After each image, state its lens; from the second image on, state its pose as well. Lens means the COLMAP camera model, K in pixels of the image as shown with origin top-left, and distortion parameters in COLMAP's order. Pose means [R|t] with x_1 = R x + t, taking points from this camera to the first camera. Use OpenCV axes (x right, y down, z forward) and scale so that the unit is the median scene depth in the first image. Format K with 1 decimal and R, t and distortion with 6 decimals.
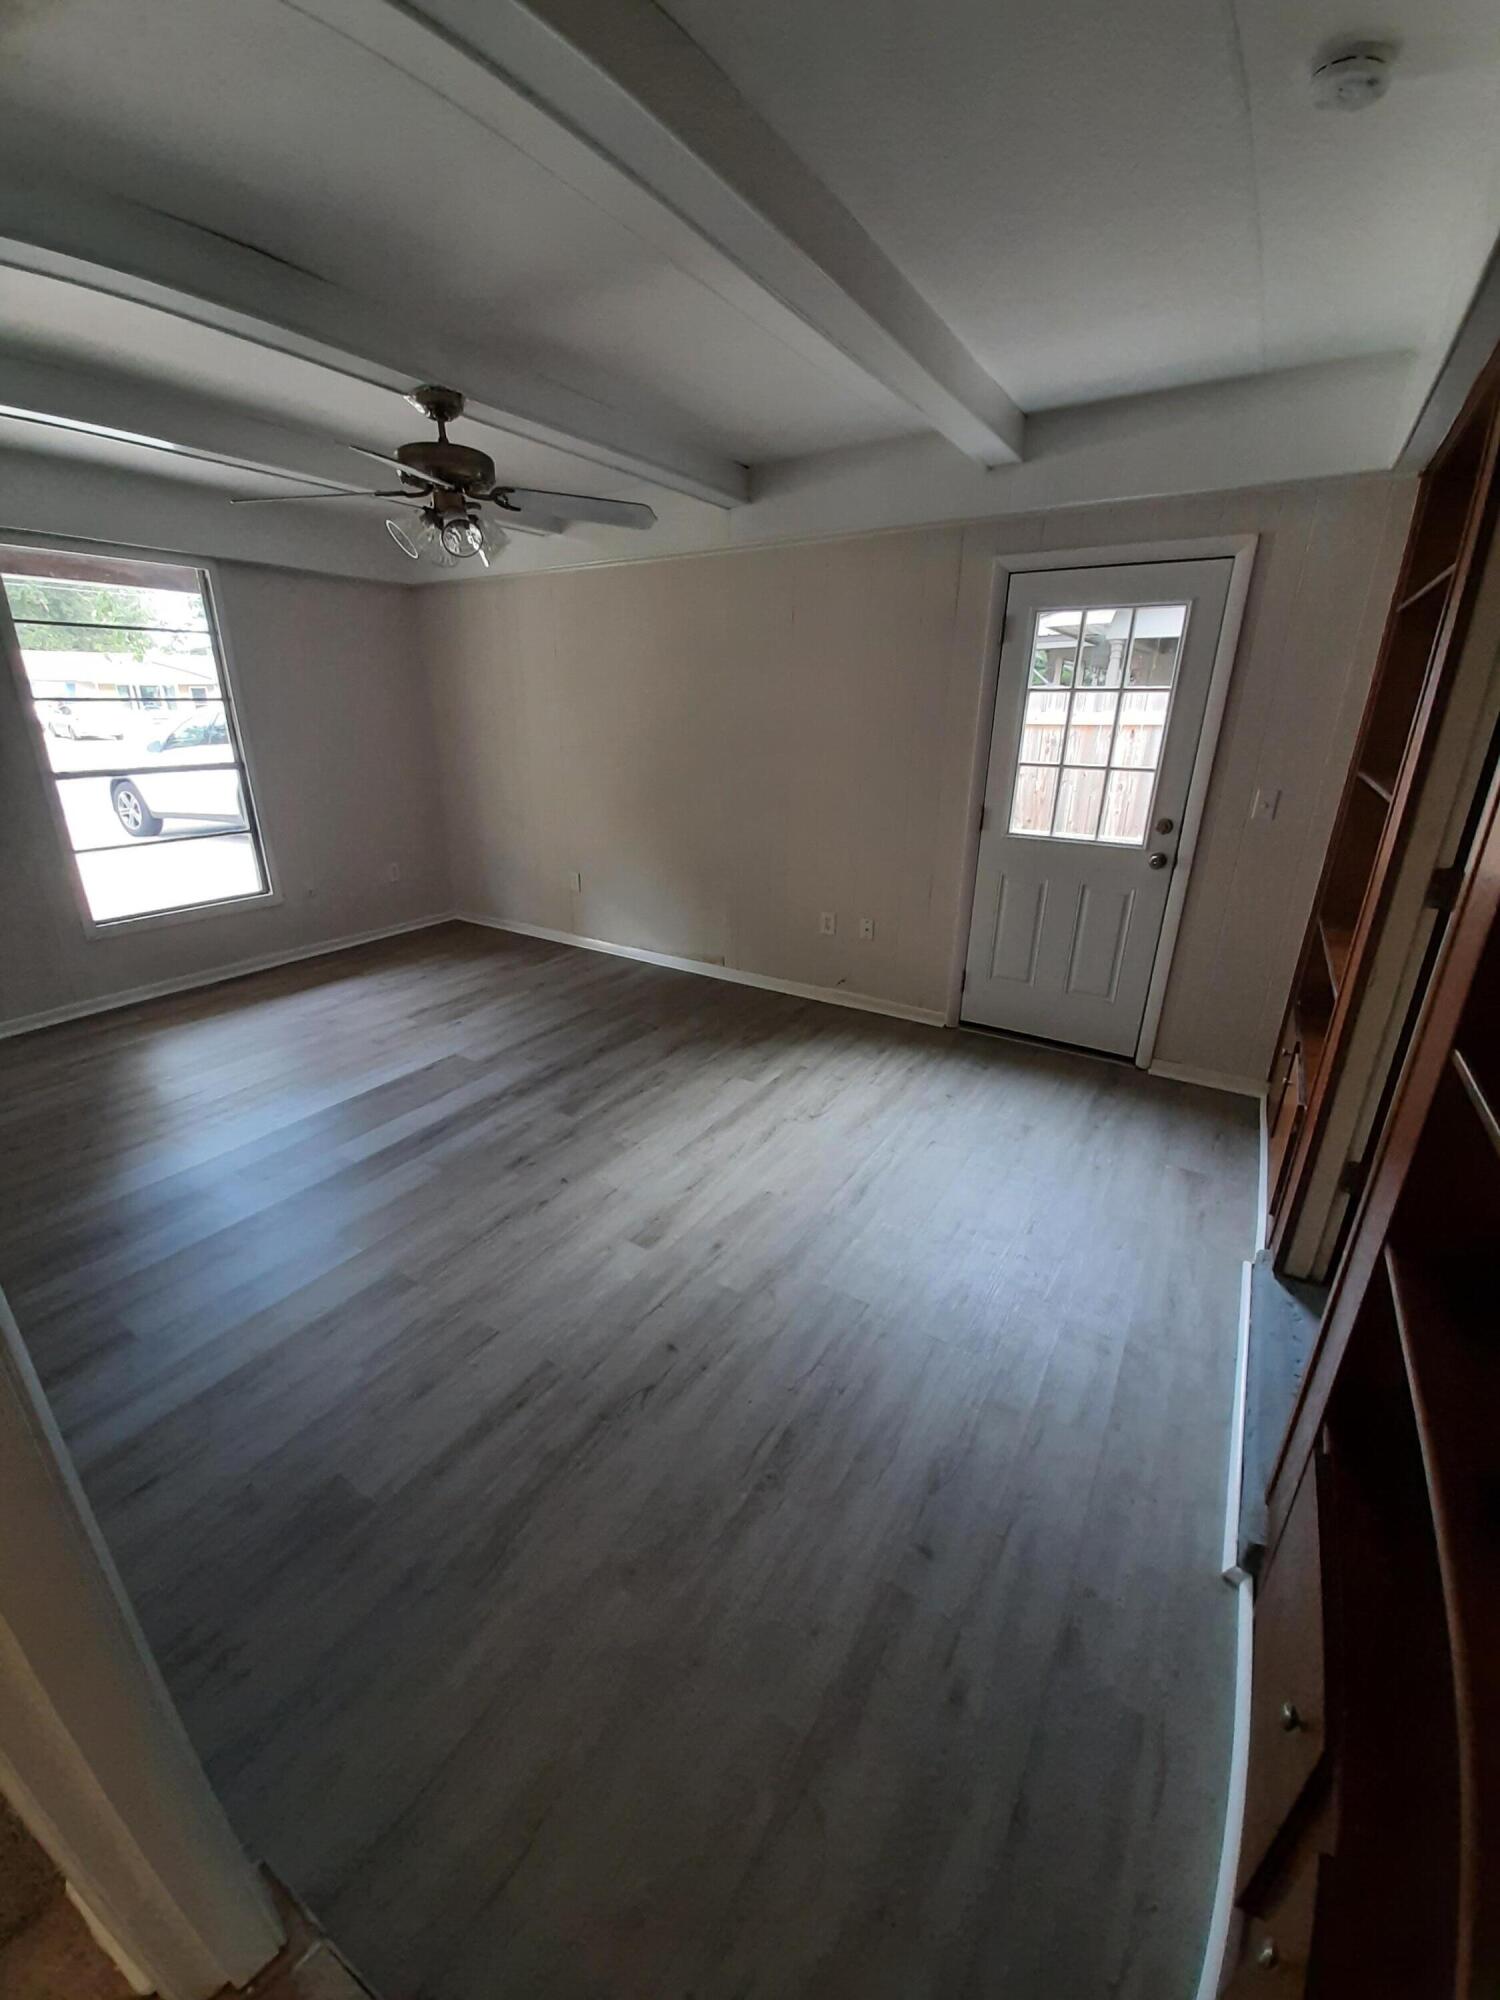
lens RADIAL K [[782.1, 0, 738.6], [0, 782.1, 987.5], [0, 0, 1]] dist [-0.001388, 0.000020]
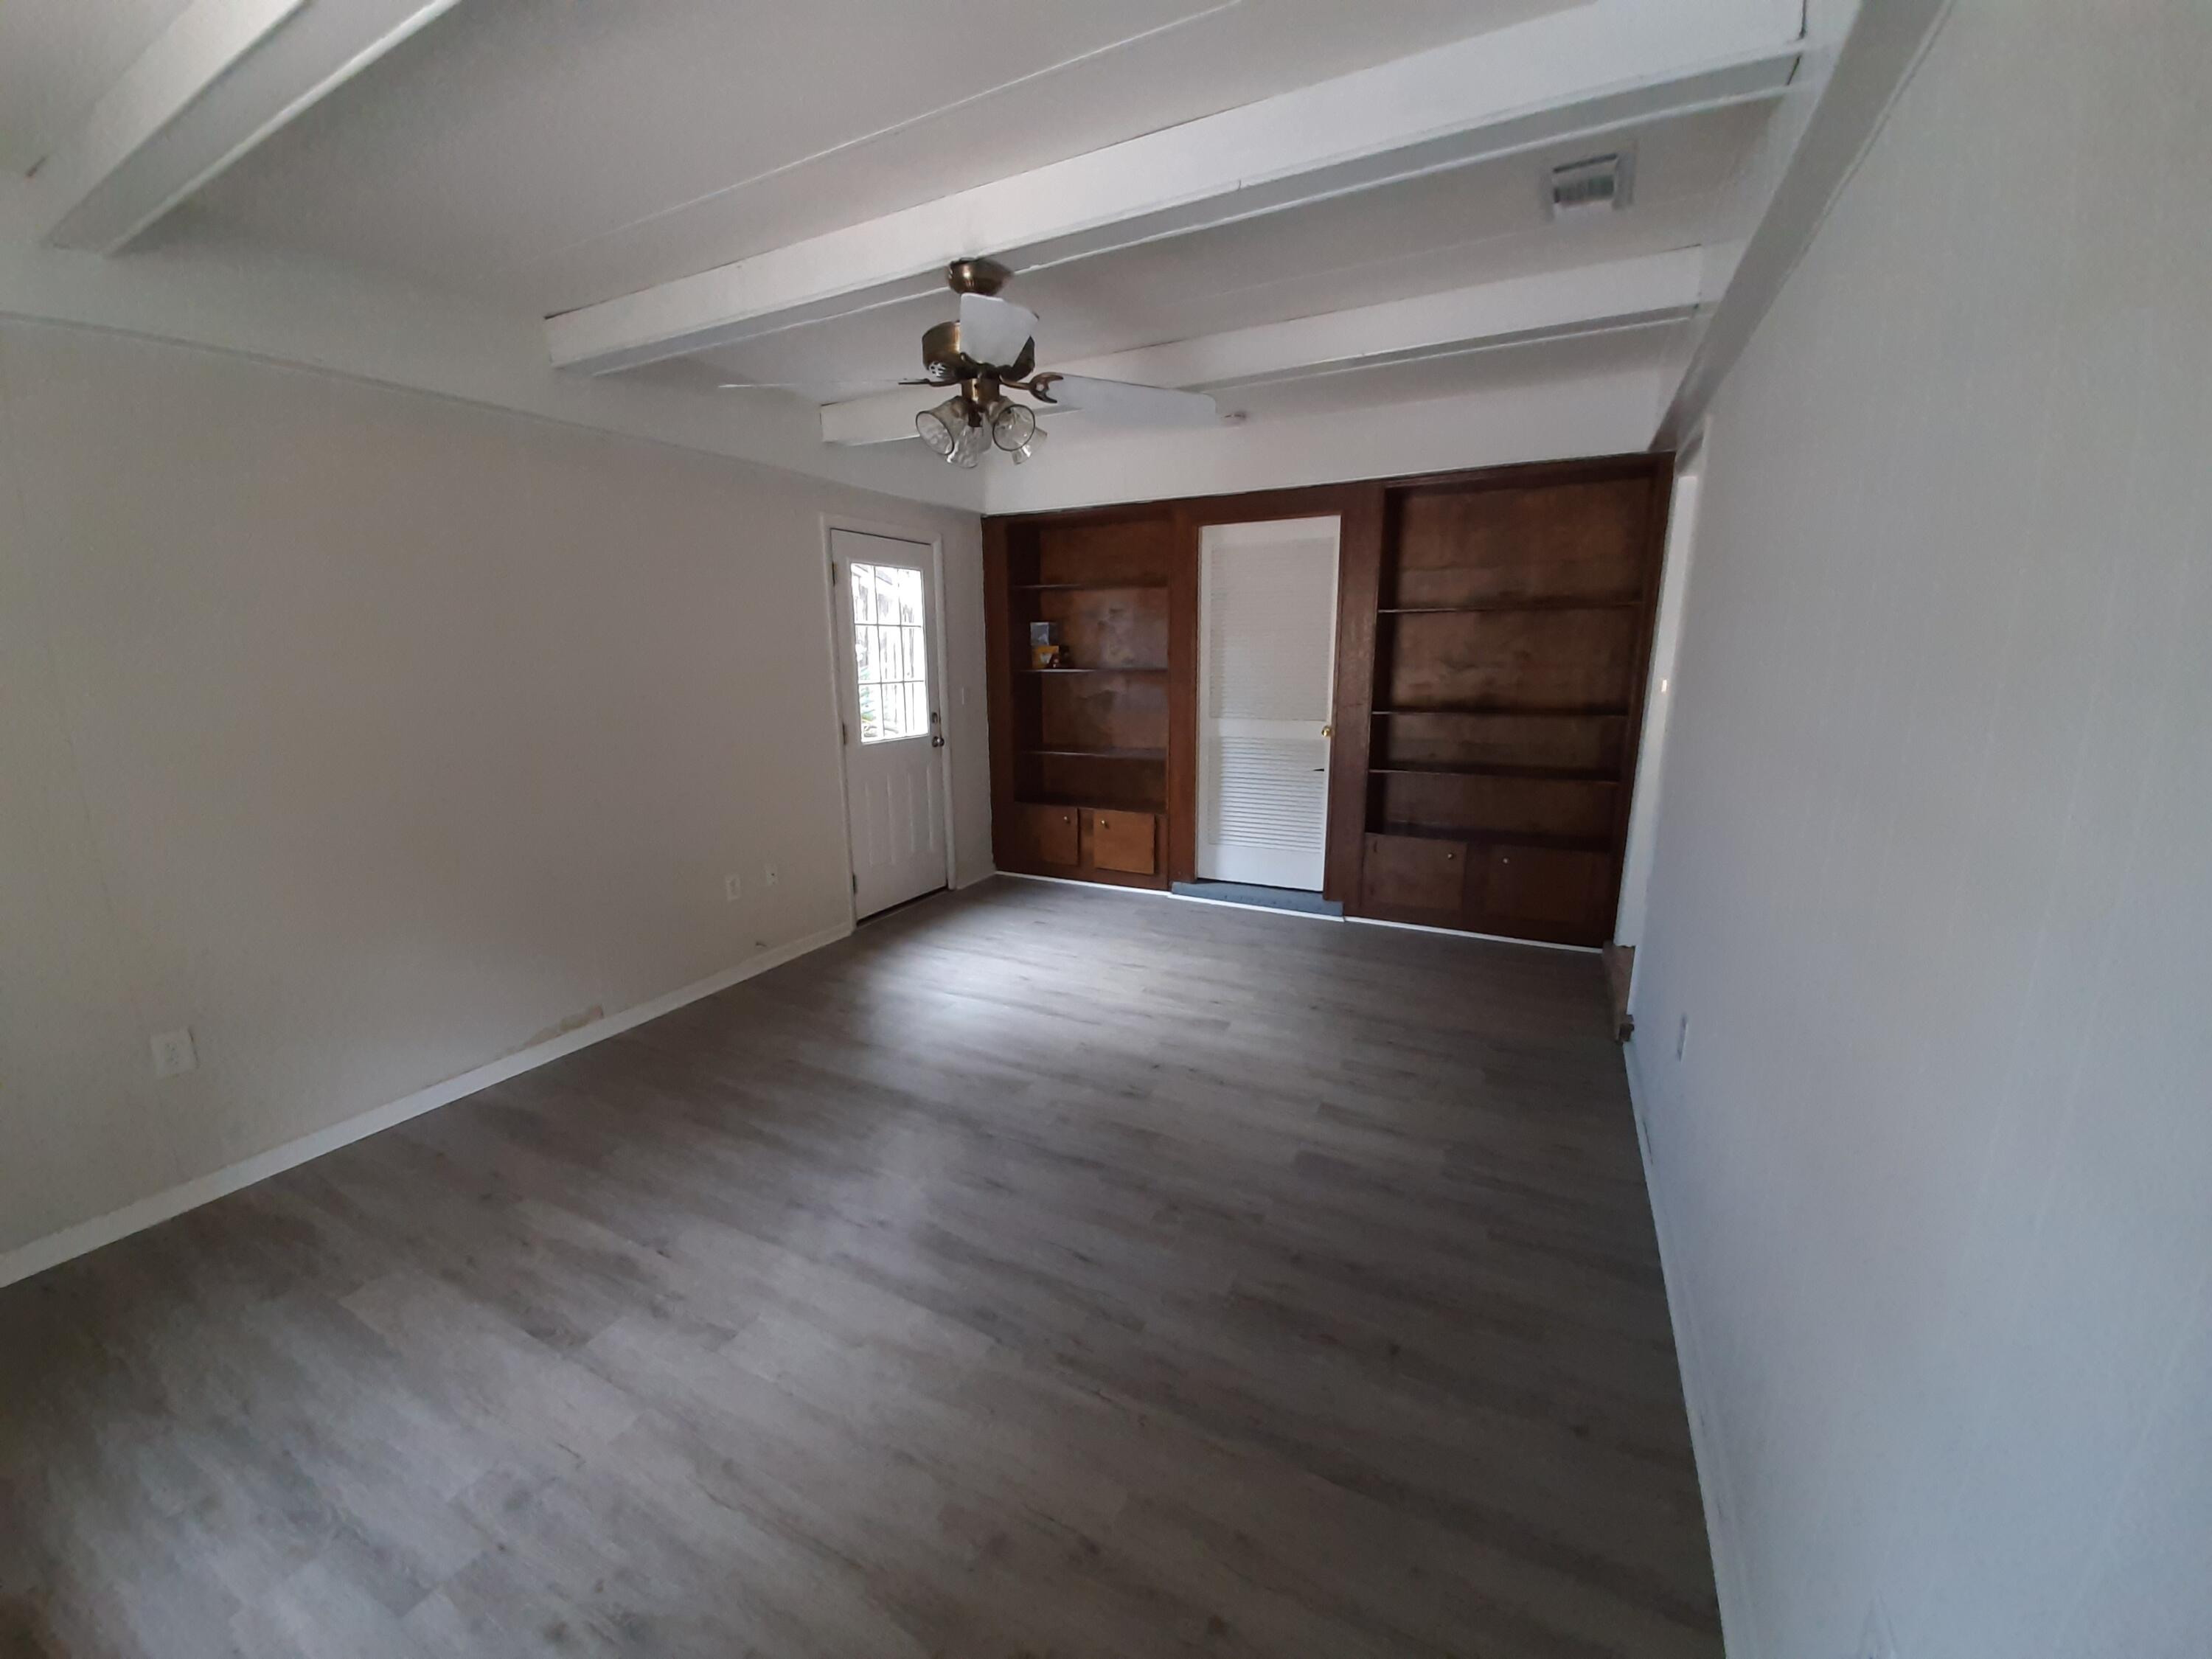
lens RADIAL K [[865.1, 0, 1090.6], [0, 865.1, 838.6], [0, 0, 1]] dist [-0.001388, 0.000020]
pose [[-0.098099, -0.216162, 0.971417, -0.967877], [0.351766, 0.905580, 0.237035, -0.253339], [-0.930934, 0.364964, -0.012798, 0.751256]]
